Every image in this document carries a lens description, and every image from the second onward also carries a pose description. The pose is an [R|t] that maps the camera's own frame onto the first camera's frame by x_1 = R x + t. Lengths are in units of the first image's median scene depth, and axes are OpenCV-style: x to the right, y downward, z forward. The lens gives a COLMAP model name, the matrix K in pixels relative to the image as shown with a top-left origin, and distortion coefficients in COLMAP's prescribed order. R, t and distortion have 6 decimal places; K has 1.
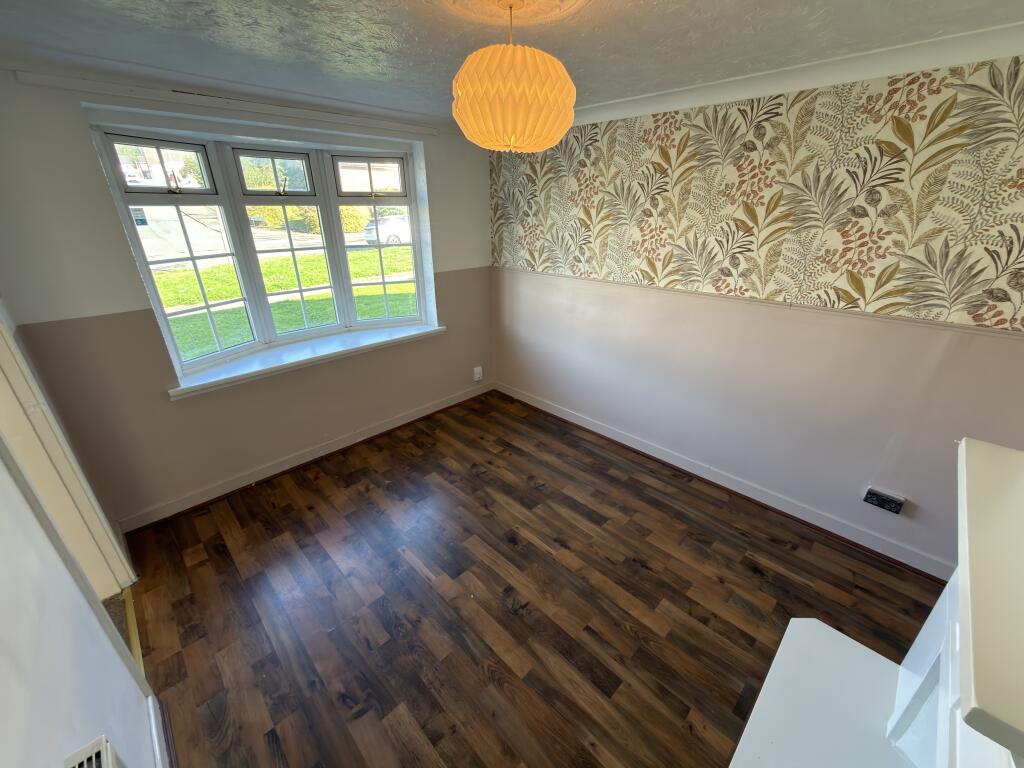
lens RADIAL K [[405.5, 0, 510.3], [0, 405.5, 382.6], [0, 0, 1]] dist [-0.003356, 0.000024]
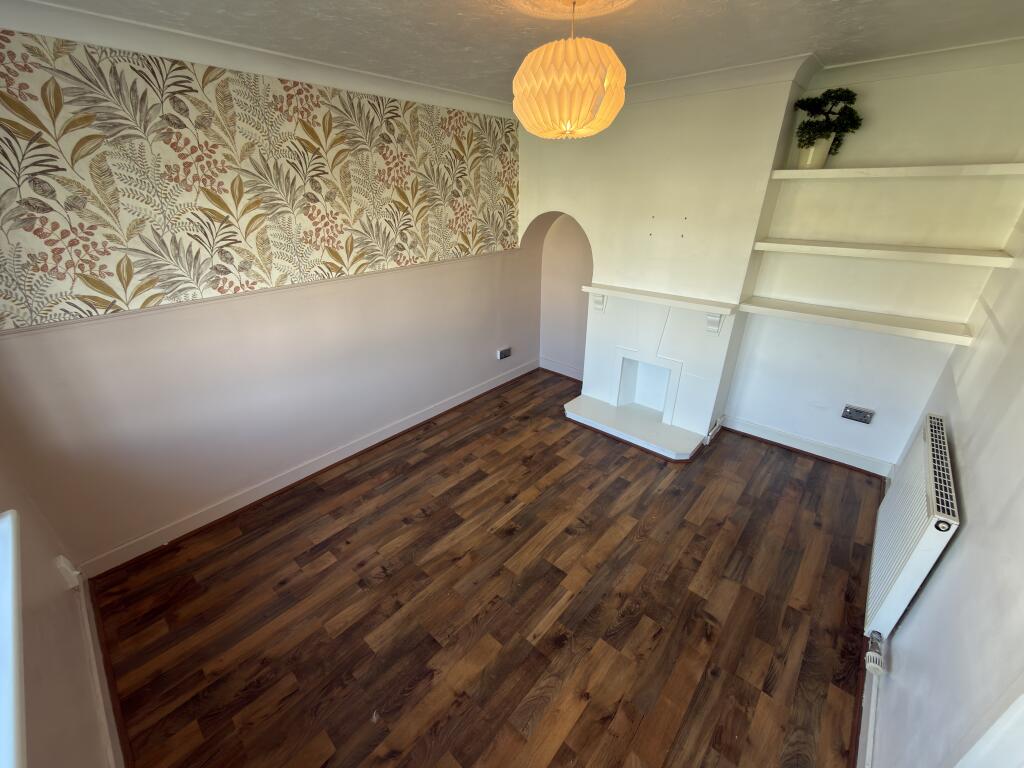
lens RADIAL K [[405.5, 0, 510.3], [0, 405.5, 386.3], [0, 0, 1]] dist [-0.003356, 0.000024]
pose [[-0.056749, -0.422885, 0.904405, -0.693197], [0.406724, 0.817496, 0.407769, -0.282579], [-0.911787, 0.390984, 0.125605, 0.694995]]
